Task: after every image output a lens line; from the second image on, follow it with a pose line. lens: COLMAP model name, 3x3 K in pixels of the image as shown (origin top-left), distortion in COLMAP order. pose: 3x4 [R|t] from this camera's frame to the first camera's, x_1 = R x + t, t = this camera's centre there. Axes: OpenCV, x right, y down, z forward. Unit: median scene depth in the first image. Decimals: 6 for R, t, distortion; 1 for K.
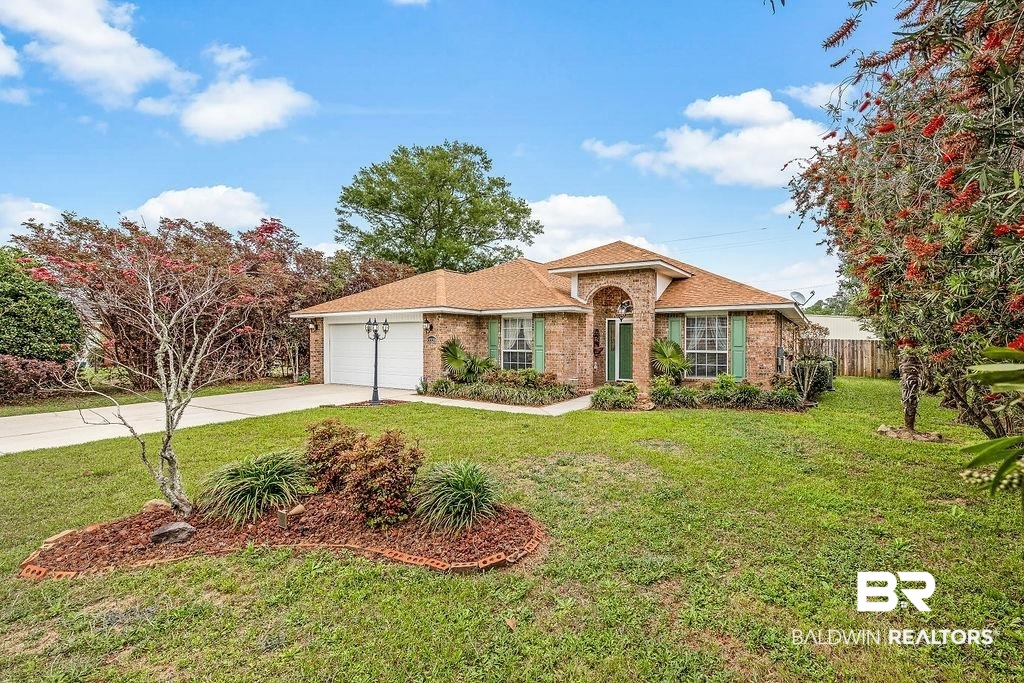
lens RADIAL K [[438.7, 0, 512.0], [0, 438.7, 341.5], [0, 0, 1]] dist [0.000257, 0.000041]
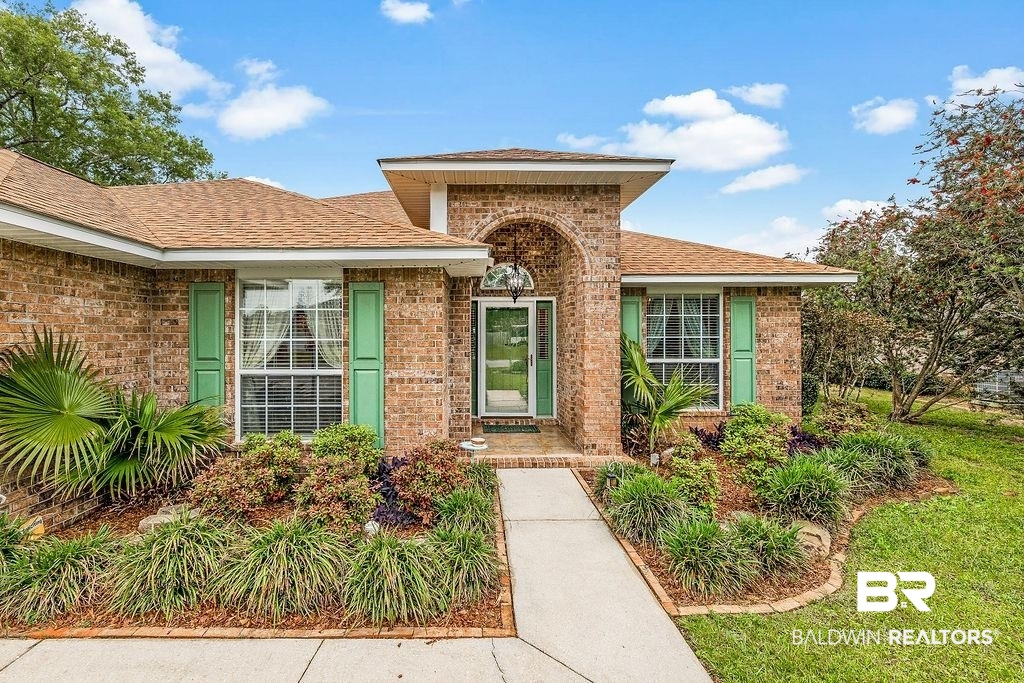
lens RADIAL K [[475.6, 0, 510.6], [0, 475.6, 336.1], [0, 0, 1]] dist [-0.001236, -0.000358]
pose [[0.817183, -0.004614, 0.576359, -0.065386], [0.006515, 0.999978, -0.001232, -0.007018], [-0.576341, 0.004762, 0.817195, 0.587164]]
